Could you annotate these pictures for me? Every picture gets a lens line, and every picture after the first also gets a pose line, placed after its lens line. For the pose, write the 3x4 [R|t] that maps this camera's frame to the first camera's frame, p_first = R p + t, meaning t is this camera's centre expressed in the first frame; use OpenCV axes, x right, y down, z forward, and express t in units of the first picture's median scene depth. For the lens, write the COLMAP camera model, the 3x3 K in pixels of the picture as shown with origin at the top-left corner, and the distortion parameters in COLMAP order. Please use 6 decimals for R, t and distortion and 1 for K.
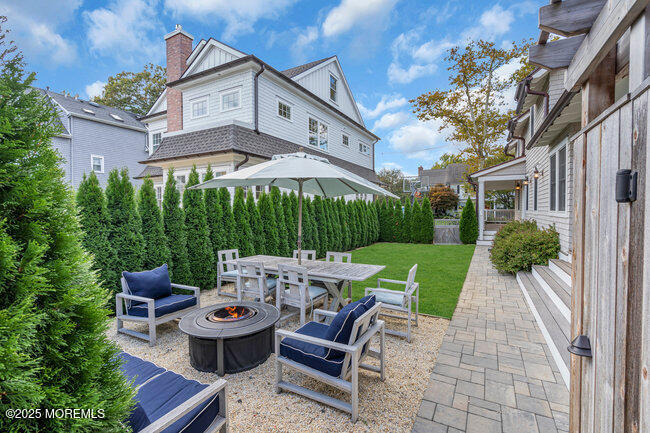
lens RADIAL K [[296.8, 0, 322.7], [0, 296.8, 214.0], [0, 0, 1]] dist [-0.001520, 0.001124]
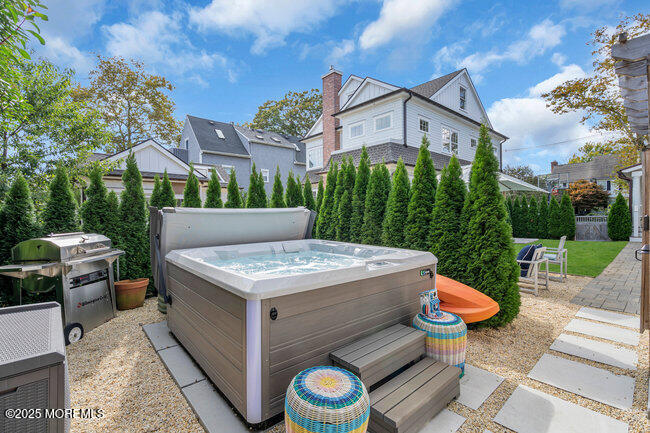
lens RADIAL K [[296.8, 0, 322.7], [0, 296.8, 214.0], [0, 0, 1]] dist [-0.001520, 0.001124]
pose [[0.942380, -0.002188, -0.334538, -0.085804], [-0.001165, 0.999951, -0.009820, 0.019445], [0.334543, 0.009644, 0.942331, -0.208513]]
